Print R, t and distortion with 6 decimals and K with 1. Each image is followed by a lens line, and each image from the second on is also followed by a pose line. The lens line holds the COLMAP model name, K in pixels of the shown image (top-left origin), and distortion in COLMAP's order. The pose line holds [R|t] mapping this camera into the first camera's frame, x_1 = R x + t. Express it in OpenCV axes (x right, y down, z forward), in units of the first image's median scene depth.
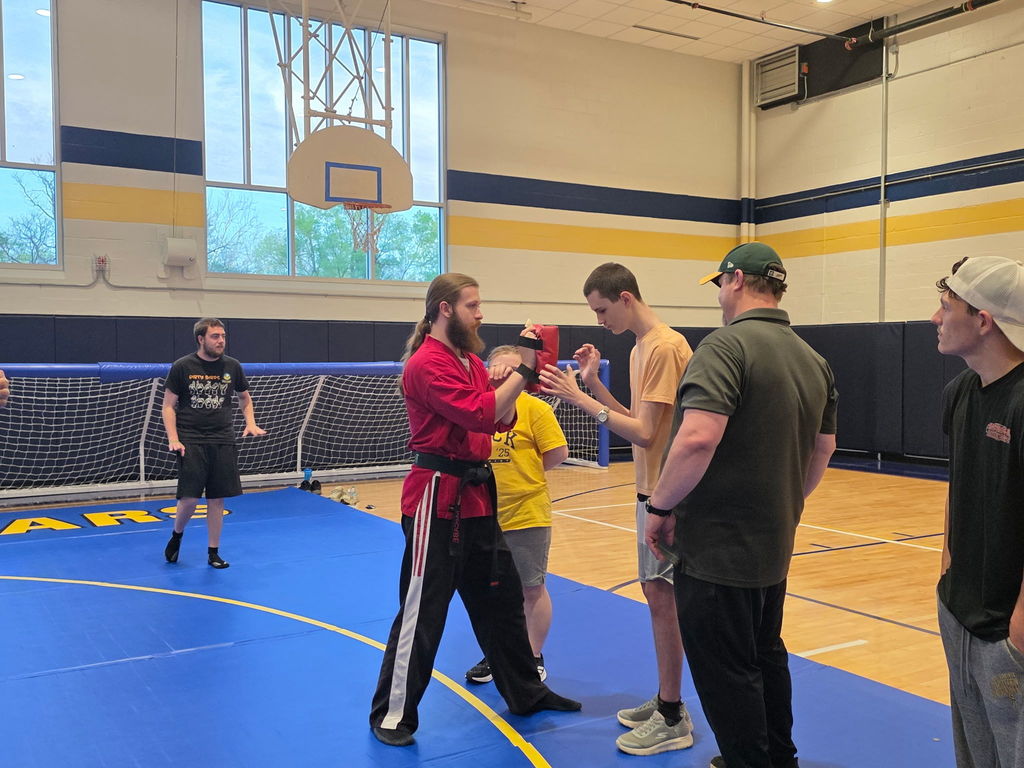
lens RADIAL K [[1002.3, 0, 525.5], [0, 1002.3, 391.4], [0, 0, 1]] dist [0.061424, 0.000000]
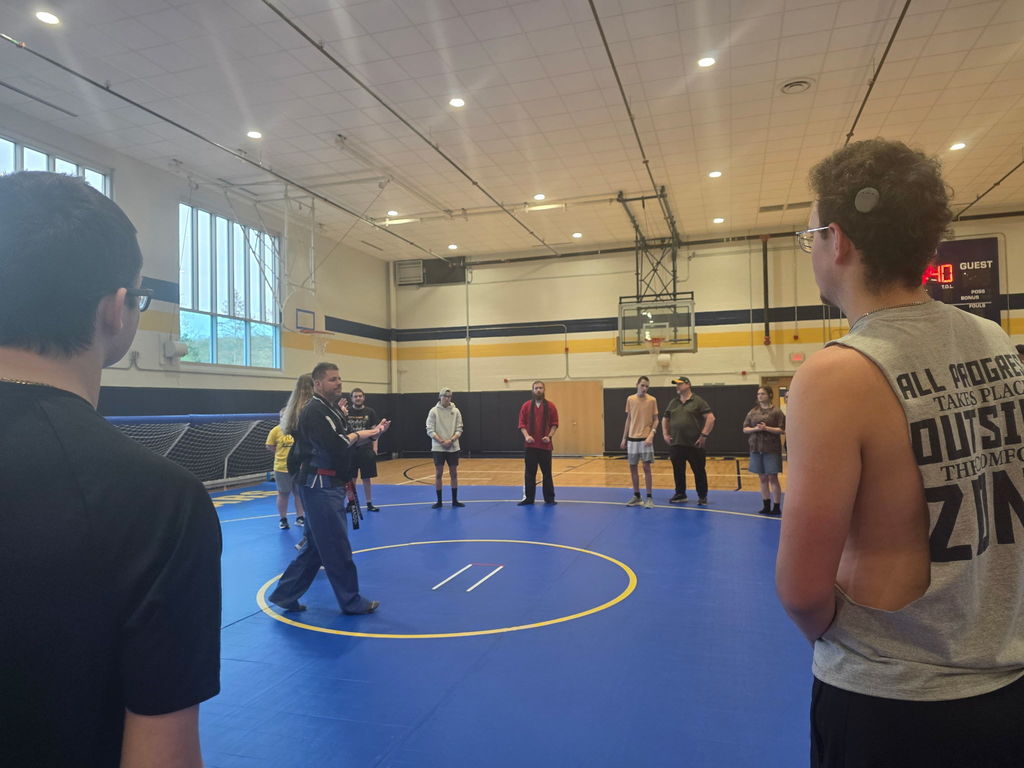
lens RADIAL K [[682.3, 0, 511.7], [0, 682.3, 386.9], [0, 0, 1]] dist [0.062954, -0.045945]
pose [[0.759177, 0.008226, 0.650832, -0.550742], [0.037777, 0.997678, -0.056676, 0.008660], [-0.649787, 0.067614, 0.757103, -0.187661]]
